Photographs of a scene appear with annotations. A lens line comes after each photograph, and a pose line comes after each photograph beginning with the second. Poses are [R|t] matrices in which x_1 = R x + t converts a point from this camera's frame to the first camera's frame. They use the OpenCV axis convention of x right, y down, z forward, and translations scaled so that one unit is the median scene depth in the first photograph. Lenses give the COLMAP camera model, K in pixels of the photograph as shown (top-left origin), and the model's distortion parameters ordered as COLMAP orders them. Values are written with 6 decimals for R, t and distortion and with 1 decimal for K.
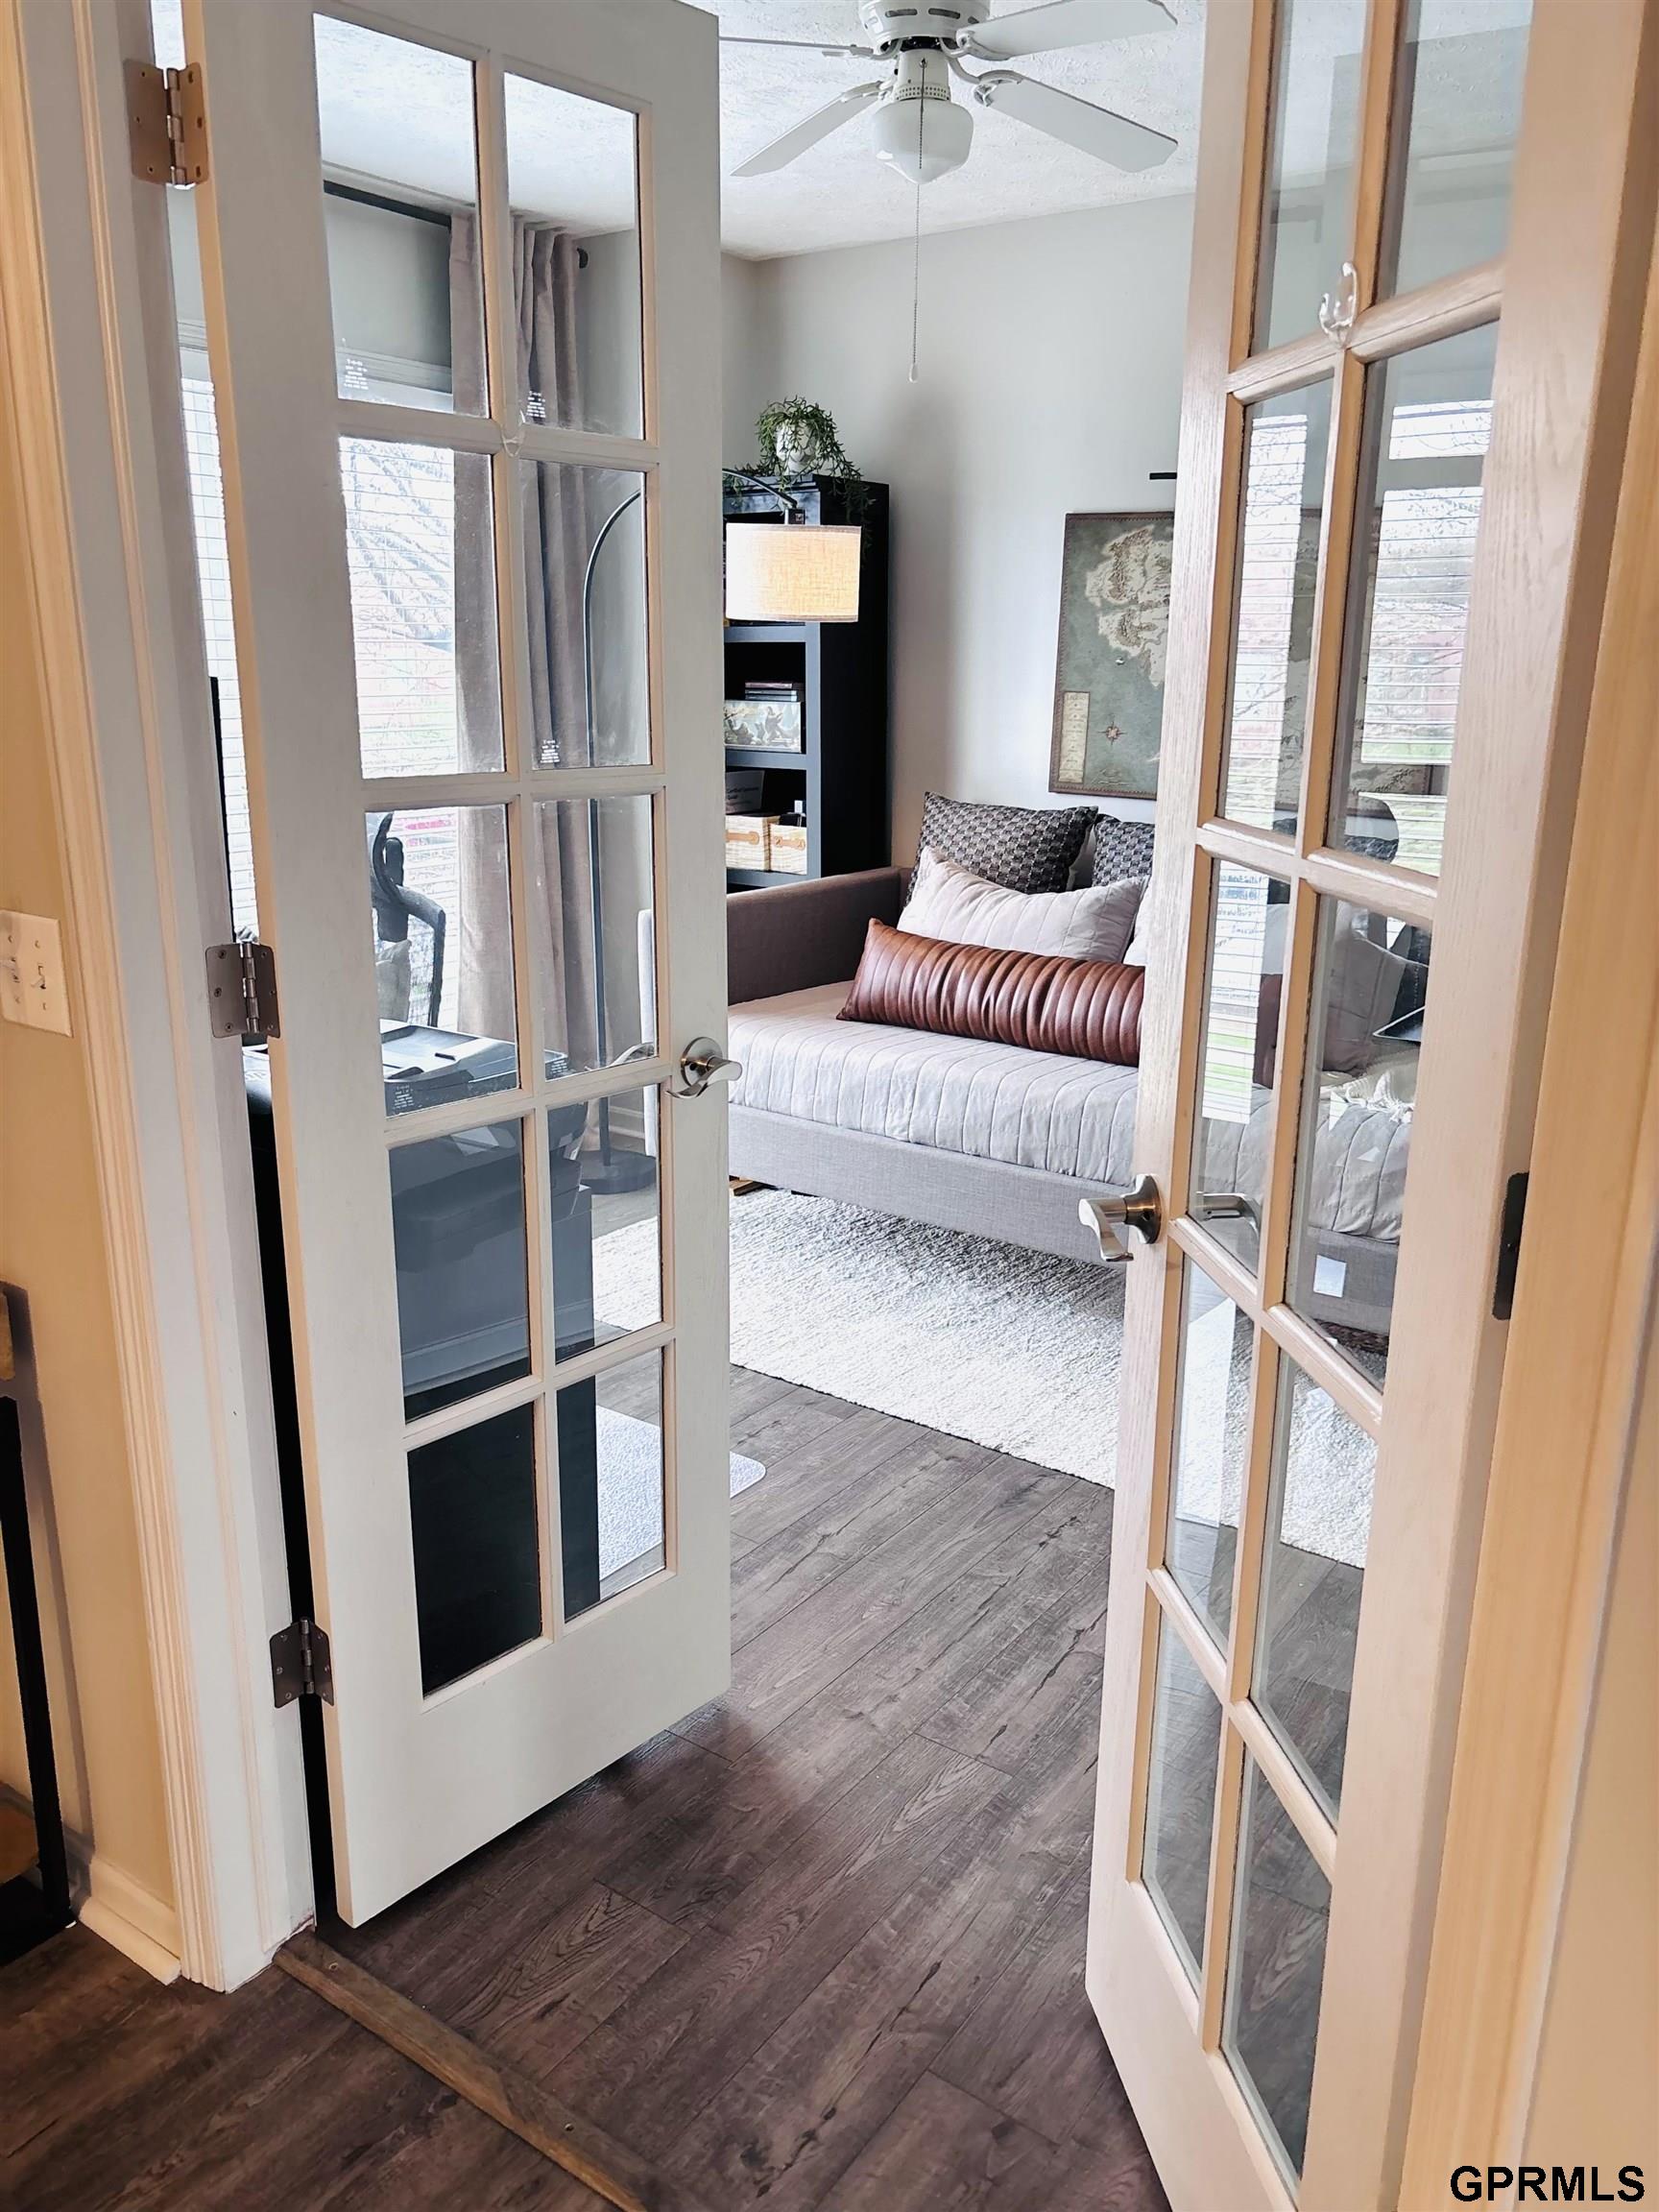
lens RADIAL K [[1650.2, 0, 814.8], [0, 1650.2, 1103.8], [0, 0, 1]] dist [0.122501, -0.345236]
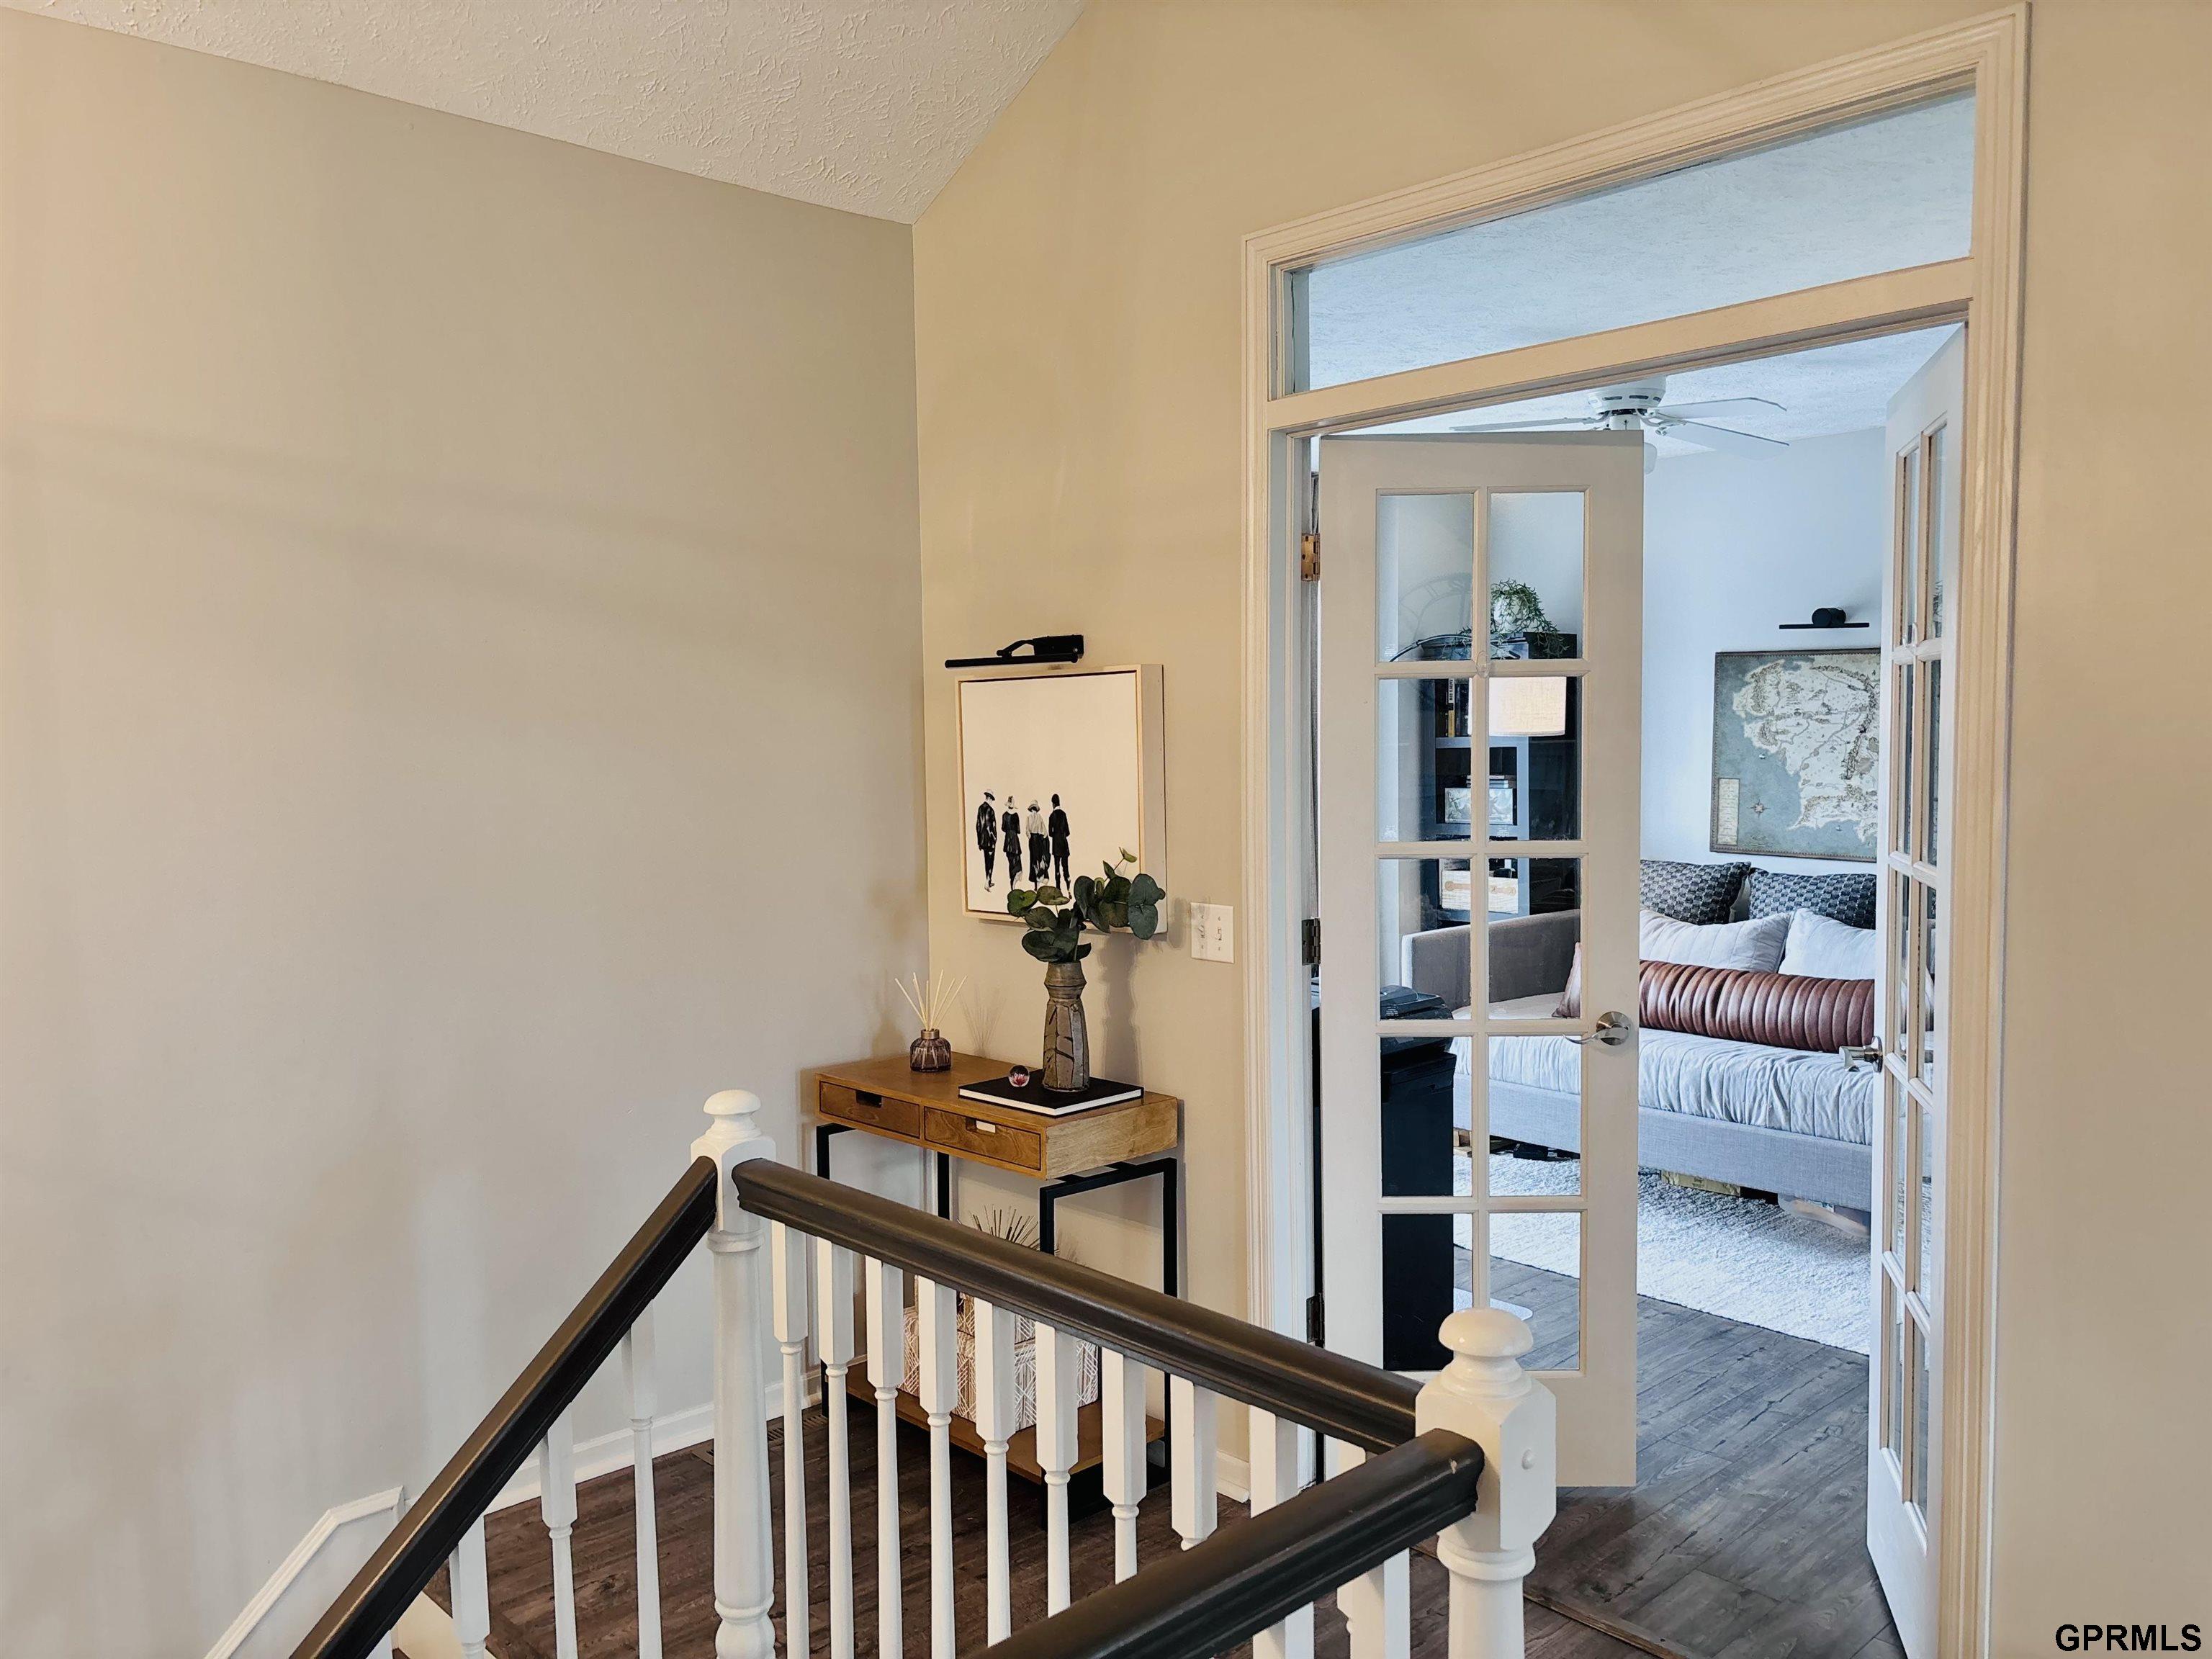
lens RADIAL K [[1650.2, 0, 1101.7], [0, 1650.2, 847.4], [0, 0, 1]] dist [0.122501, -0.345236]
pose [[0.981596, -0.007264, -0.190832, -0.085203], [-0.030265, 0.980731, -0.193003, 0.083526], [0.188557, 0.195226, 0.962462, -0.388353]]
